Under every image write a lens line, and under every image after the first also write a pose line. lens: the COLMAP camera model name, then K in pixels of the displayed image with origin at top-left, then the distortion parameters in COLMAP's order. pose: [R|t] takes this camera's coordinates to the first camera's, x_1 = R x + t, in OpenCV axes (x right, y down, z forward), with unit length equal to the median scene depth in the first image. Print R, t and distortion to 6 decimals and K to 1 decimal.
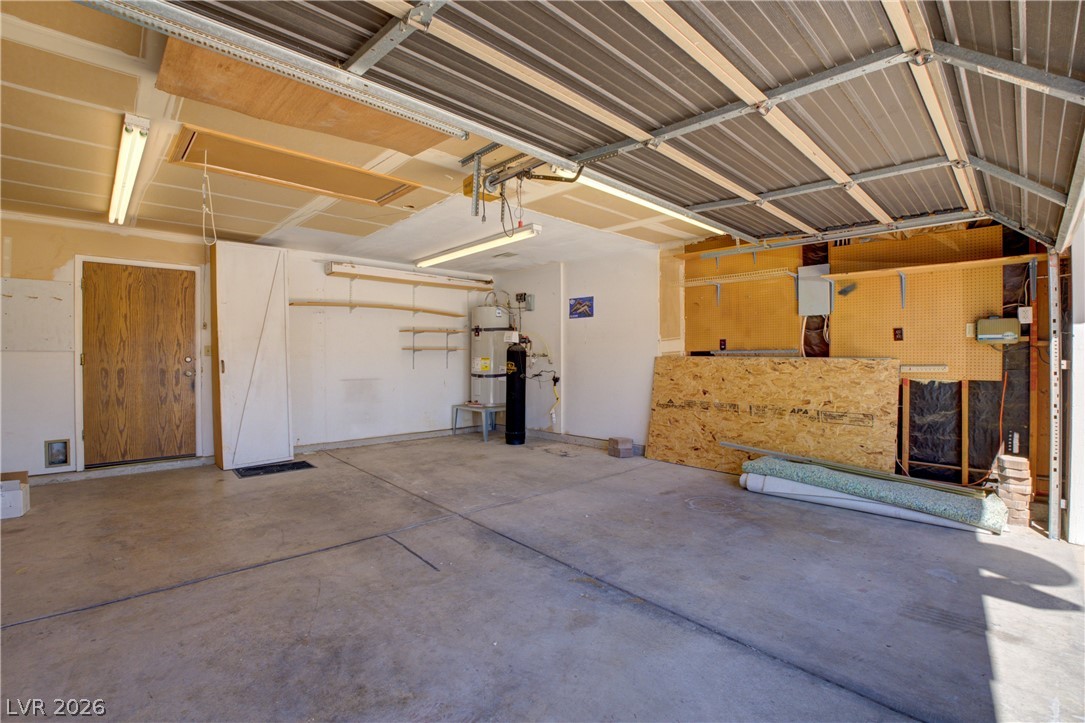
lens RADIAL K [[515.4, 0, 529.0], [0, 515.4, 361.6], [0, 0, 1]] dist [-0.082396, 0.019418]
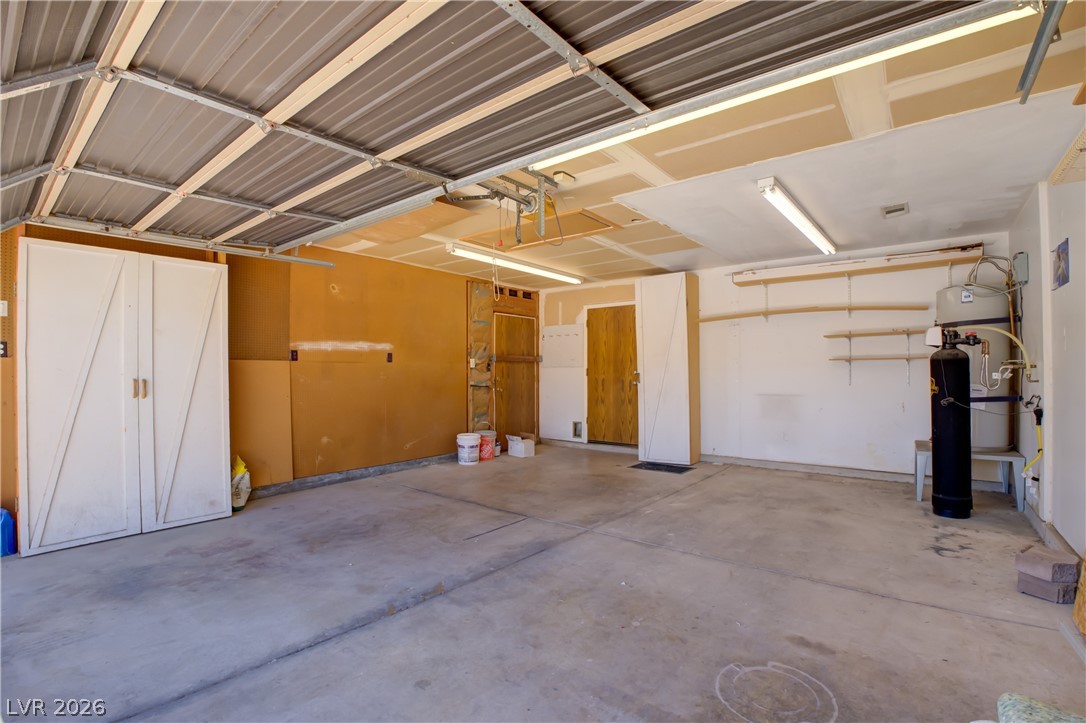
lens RADIAL K [[515.9, 0, 529.5], [0, 515.9, 361.6], [0, 0, 1]] dist [-0.082396, 0.019418]
pose [[0.089949, -0.018241, -0.995779, 0.825339], [-0.007291, 0.999793, -0.018973, -0.005384], [0.995920, 0.008967, 0.089797, 0.779519]]
